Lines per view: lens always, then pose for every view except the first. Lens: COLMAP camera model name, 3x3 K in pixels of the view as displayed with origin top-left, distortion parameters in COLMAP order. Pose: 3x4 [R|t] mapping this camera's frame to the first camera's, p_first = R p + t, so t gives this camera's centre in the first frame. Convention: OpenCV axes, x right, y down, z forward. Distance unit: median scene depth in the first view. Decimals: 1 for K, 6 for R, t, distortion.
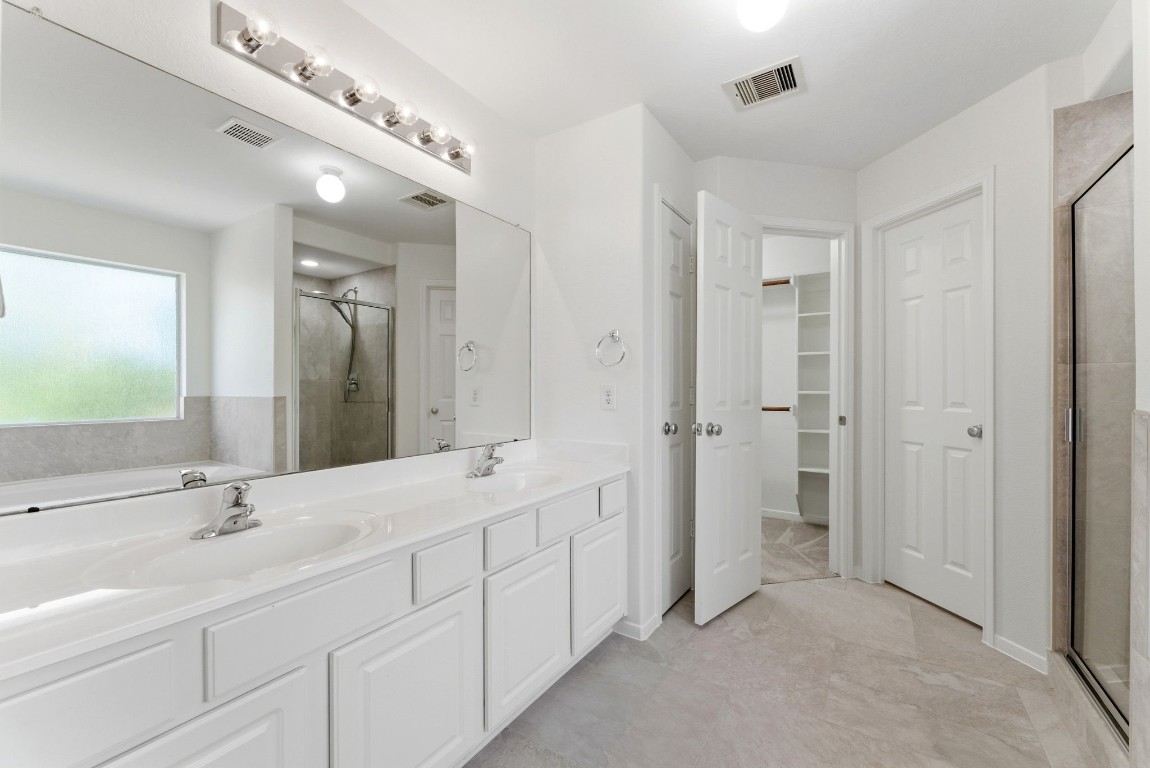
lens RADIAL K [[462.1, 0, 582.3], [0, 462.1, 388.4], [0, 0, 1]] dist [-0.000280, -0.000078]
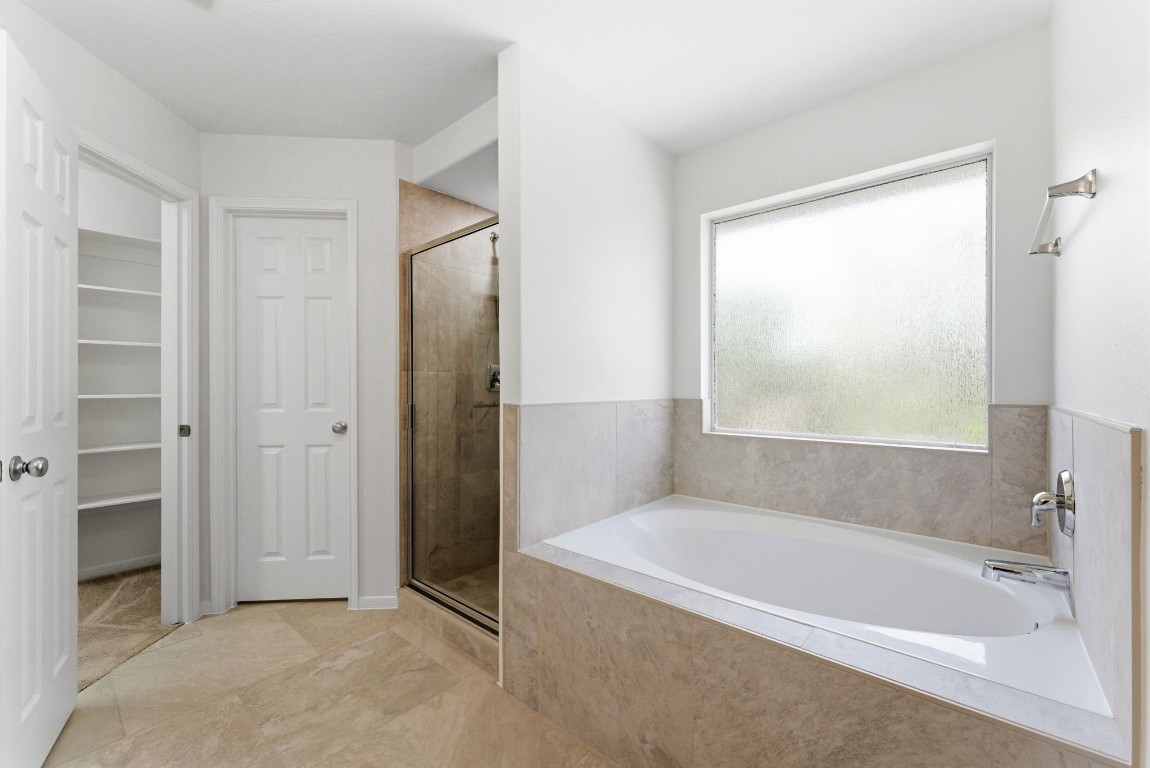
lens RADIAL K [[462.1, 0, 582.3], [0, 462.1, 388.4], [0, 0, 1]] dist [-0.000280, -0.000078]
pose [[0.132069, -0.006280, 0.991221, -0.171756], [0.006030, 0.999967, 0.005532, -0.005333], [-0.991222, 0.005247, 0.132103, 0.235997]]
